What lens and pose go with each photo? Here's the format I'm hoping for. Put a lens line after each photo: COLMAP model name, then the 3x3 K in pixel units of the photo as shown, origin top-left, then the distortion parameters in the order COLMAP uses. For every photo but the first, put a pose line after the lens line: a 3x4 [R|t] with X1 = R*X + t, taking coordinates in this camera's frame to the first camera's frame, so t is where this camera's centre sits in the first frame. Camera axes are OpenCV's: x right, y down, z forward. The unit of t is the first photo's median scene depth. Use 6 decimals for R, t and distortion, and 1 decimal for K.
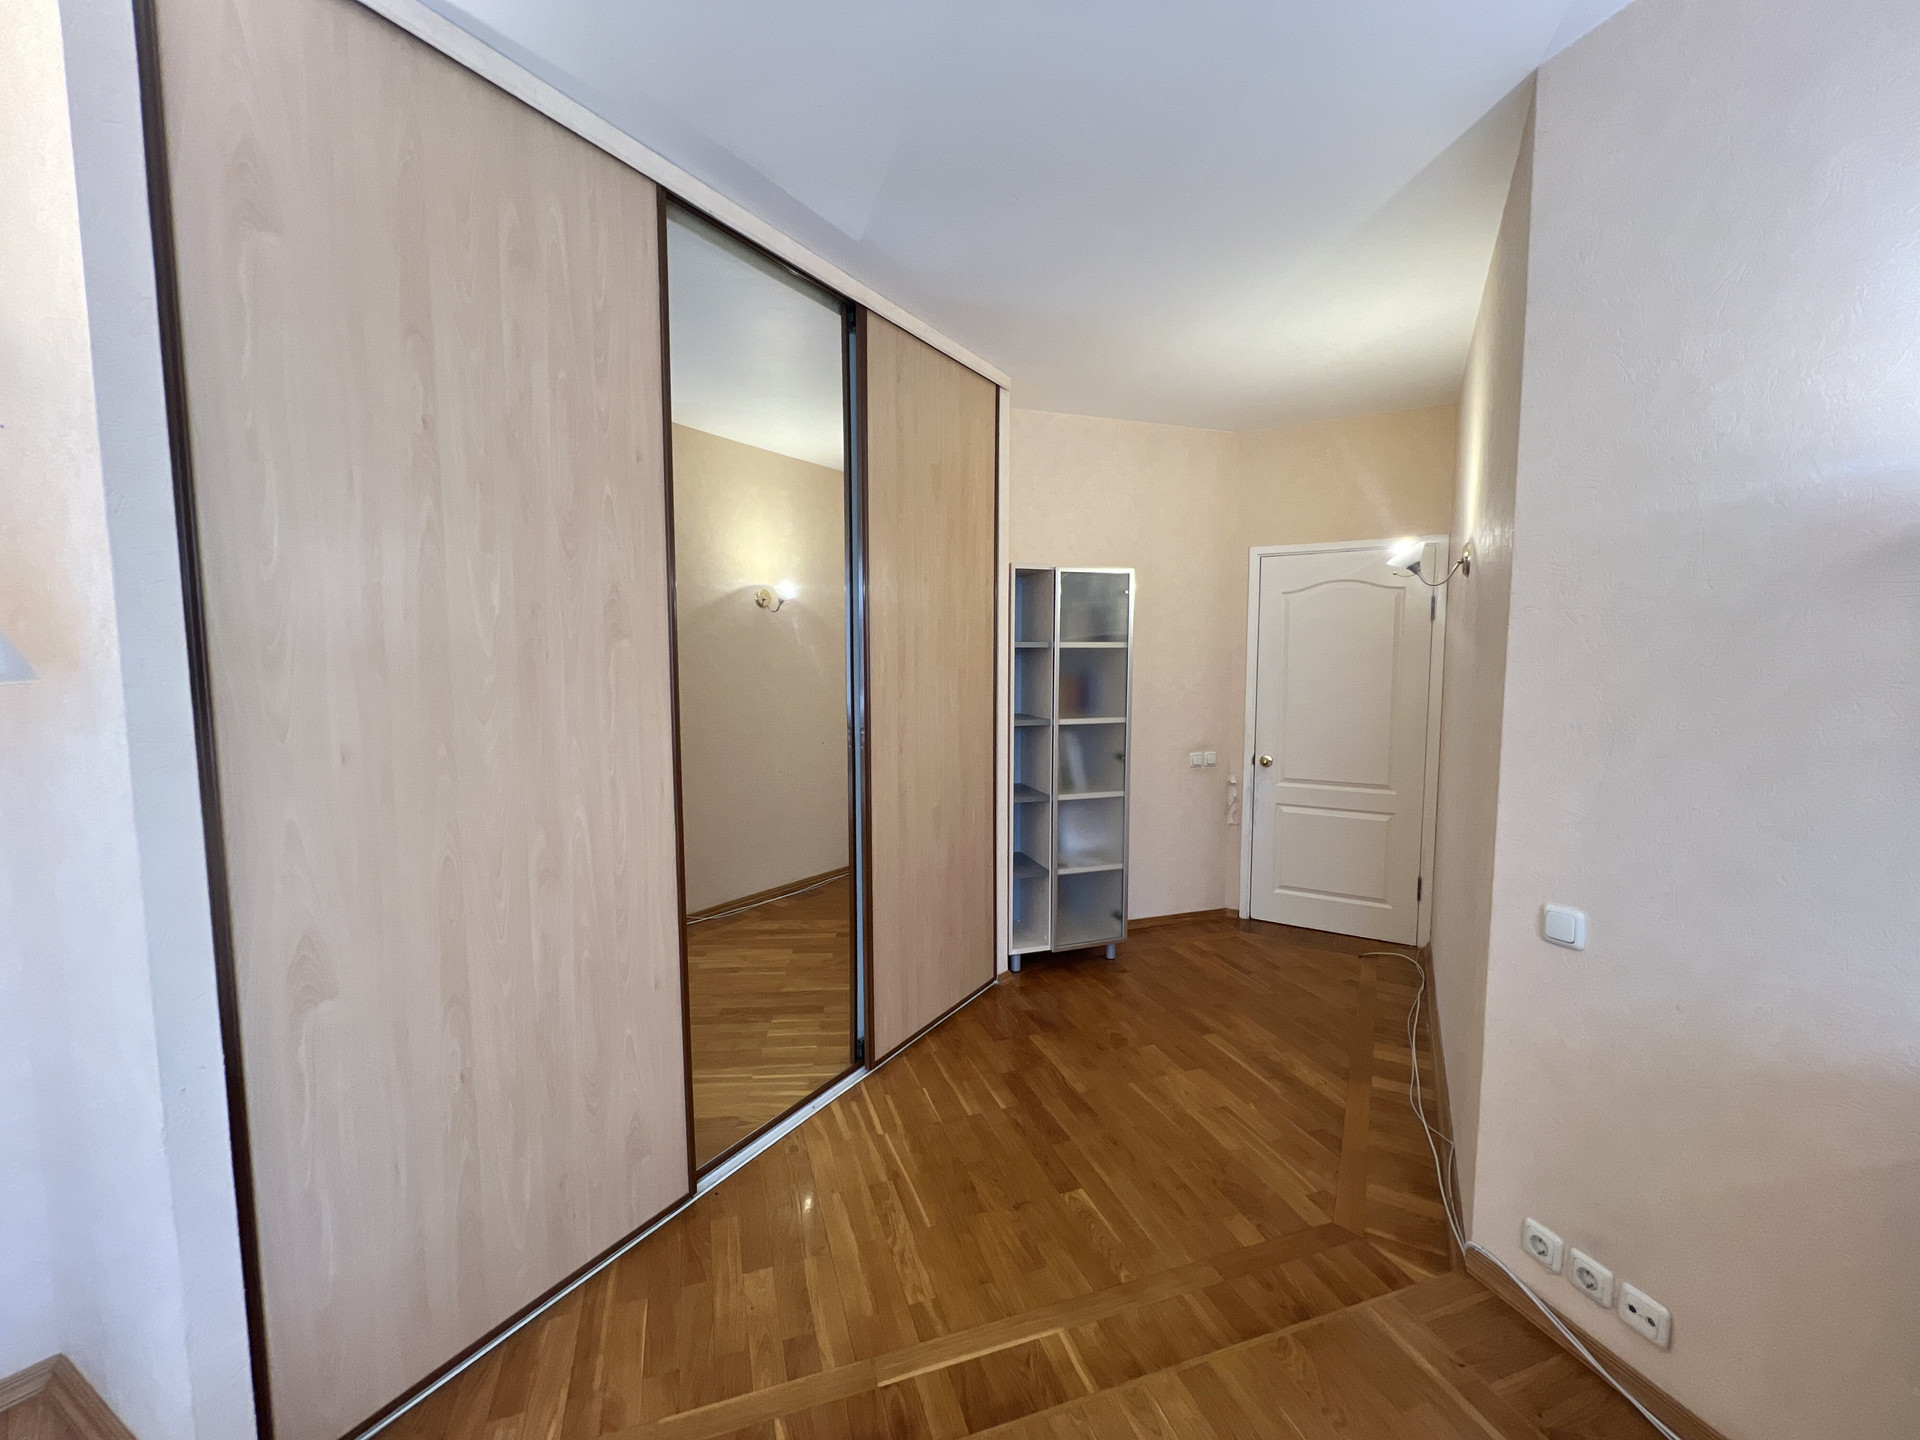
lens RADIAL K [[768.4, 0, 958.2], [0, 768.4, 724.3], [0, 0, 1]] dist [0.001496, -0.000392]
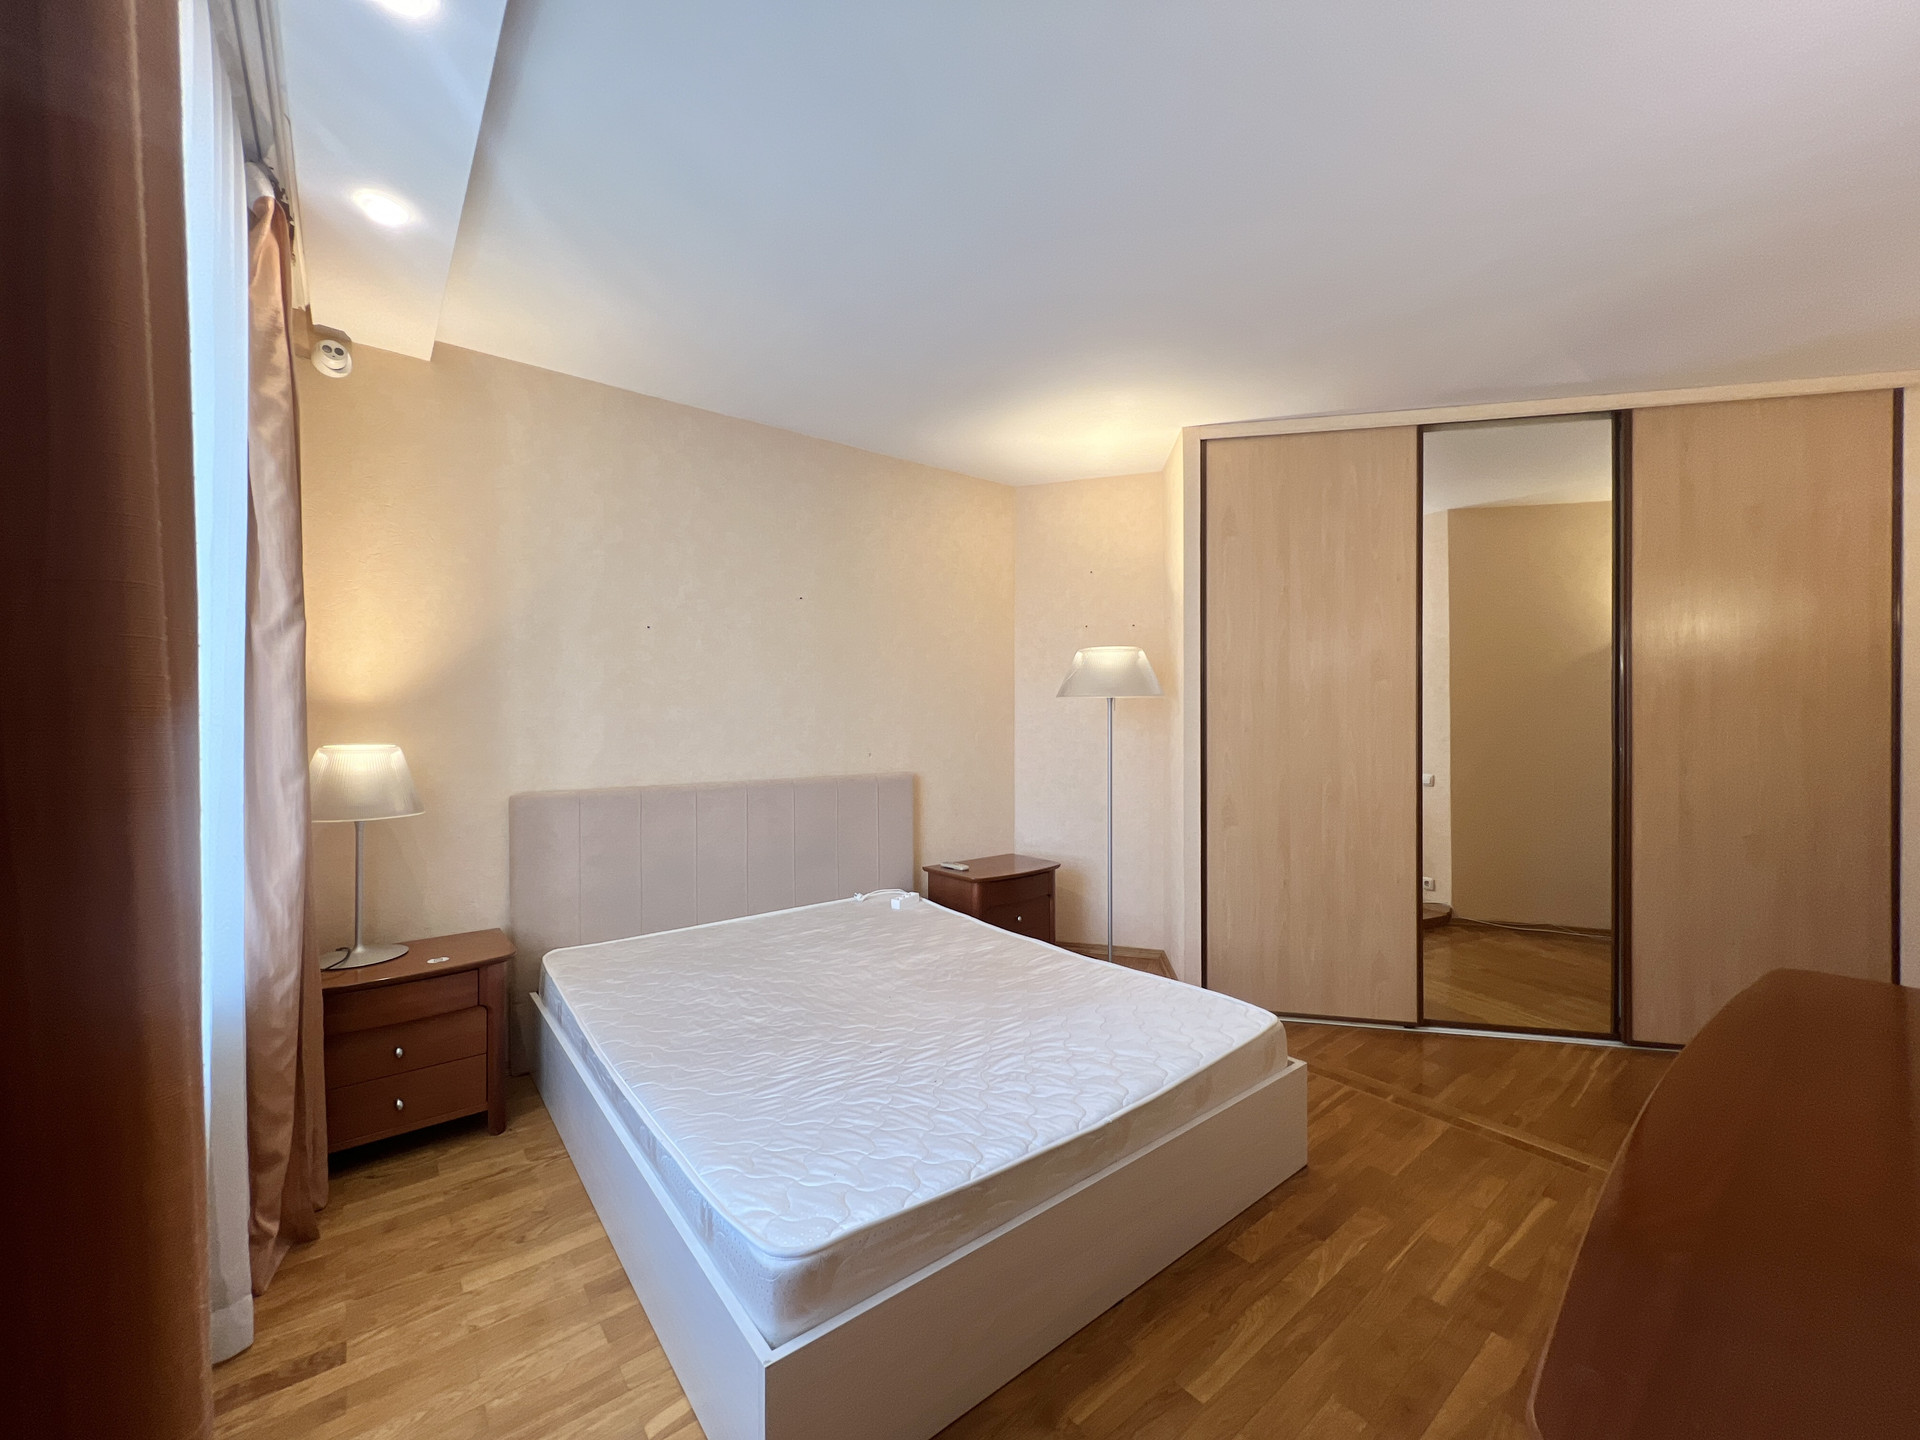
lens RADIAL K [[768.4, 0, 958.0], [0, 768.4, 716.0], [0, 0, 1]] dist [0.001496, -0.000392]
pose [[0.351717, 0.003300, -0.936100, 0.964215], [-0.081476, 0.996307, -0.027100, 0.113327], [0.932554, 0.085802, 0.350687, -0.601584]]
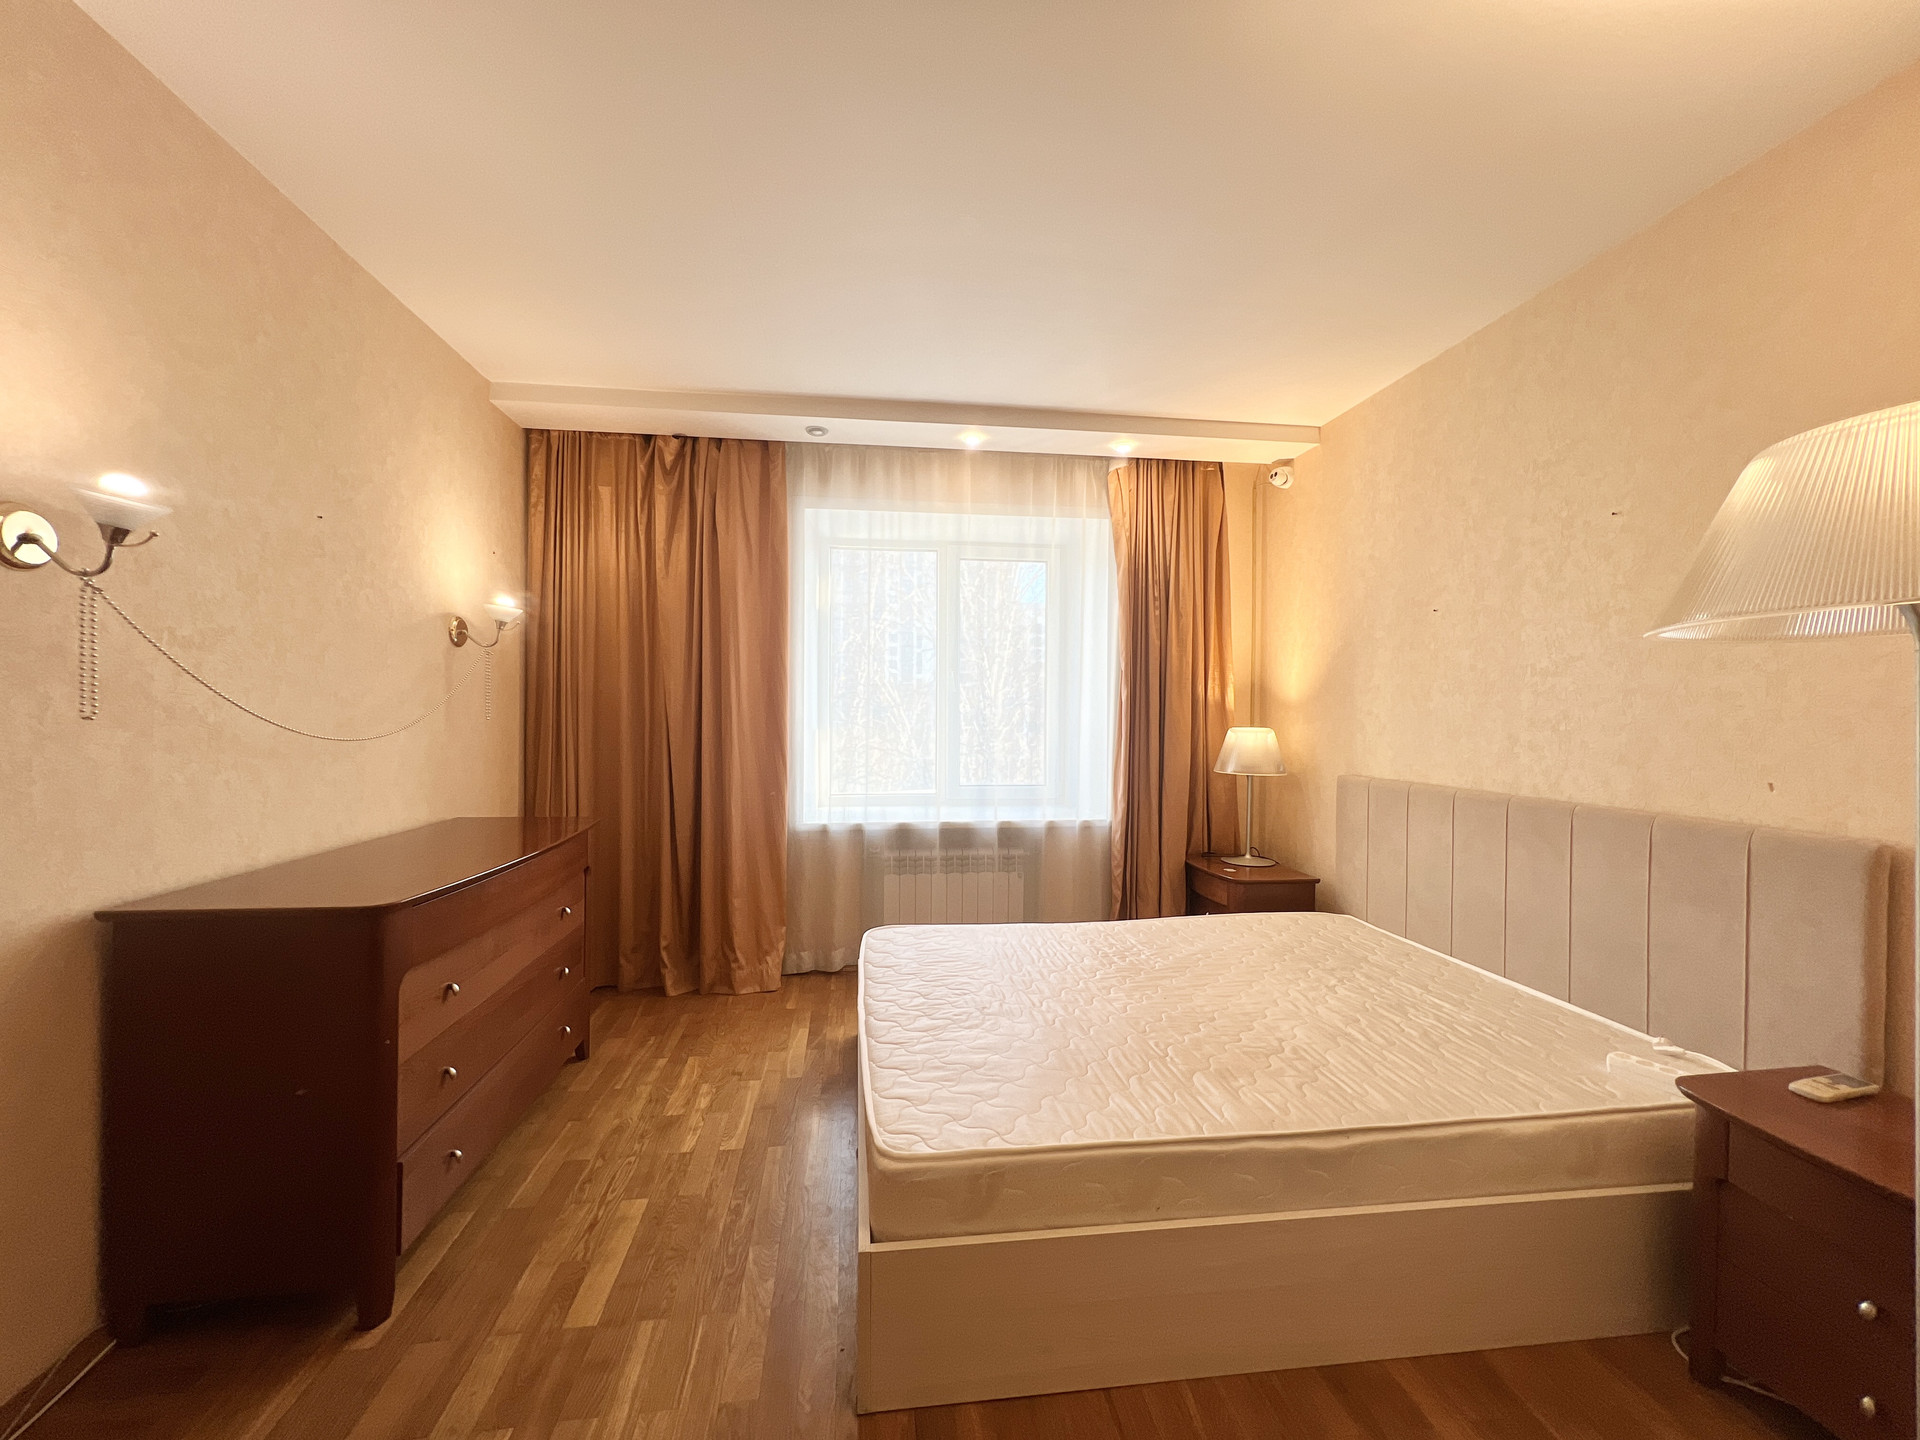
lens RADIAL K [[768.4, 0, 950.5], [0, 768.4, 719.3], [0, 0, 1]] dist [0.001496, -0.000392]
pose [[-0.981539, -0.005753, 0.191173, -0.235914], [0.012810, 0.995325, 0.095726, -0.017413], [-0.190830, 0.096408, -0.976877, 1.099047]]
